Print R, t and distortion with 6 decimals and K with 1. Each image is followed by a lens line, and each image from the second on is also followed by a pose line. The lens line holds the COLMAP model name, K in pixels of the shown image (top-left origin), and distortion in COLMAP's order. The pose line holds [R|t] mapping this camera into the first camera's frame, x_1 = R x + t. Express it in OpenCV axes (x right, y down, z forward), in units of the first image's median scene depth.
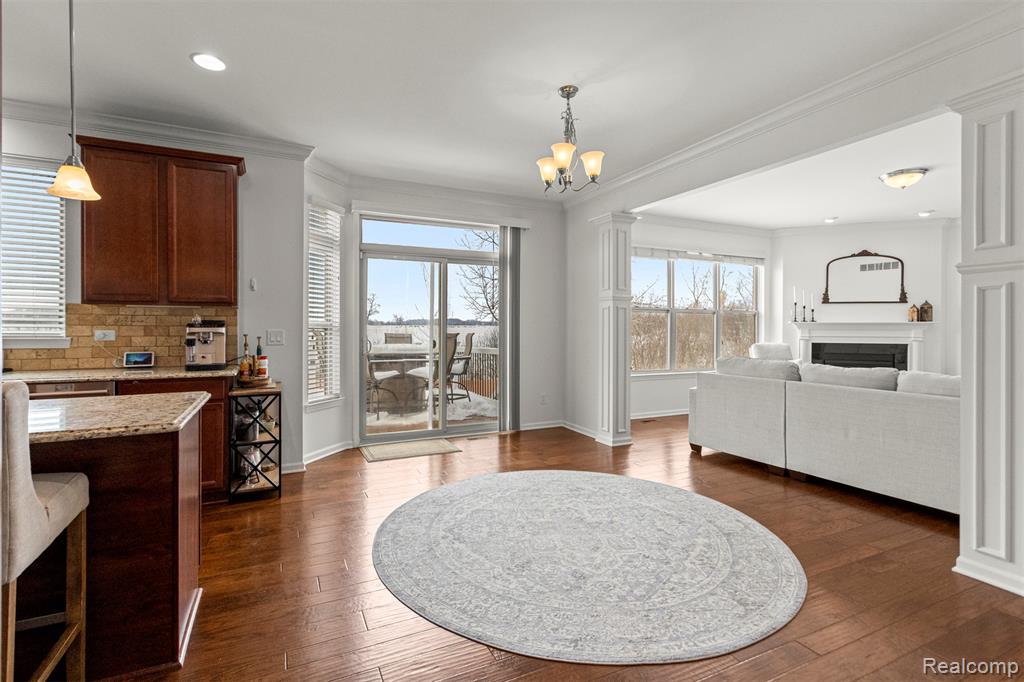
lens RADIAL K [[476.2, 0, 497.7], [0, 476.2, 330.1], [0, 0, 1]] dist [0.005181, -0.001125]
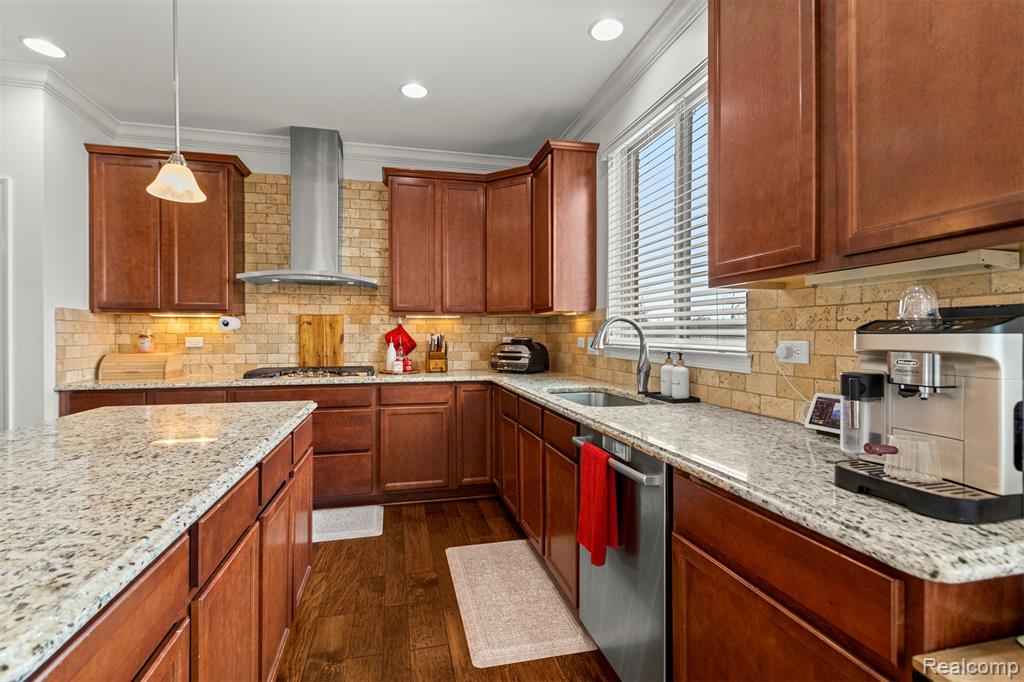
lens RADIAL K [[476.2, 0, 504.5], [0, 476.2, 336.6], [0, 0, 1]] dist [0.005181, -0.001125]
pose [[-0.211730, 0.000862, -0.977328, -0.315396], [-0.005011, 0.999986, 0.001968, -0.003557], [0.977315, 0.005314, -0.211722, 0.838919]]
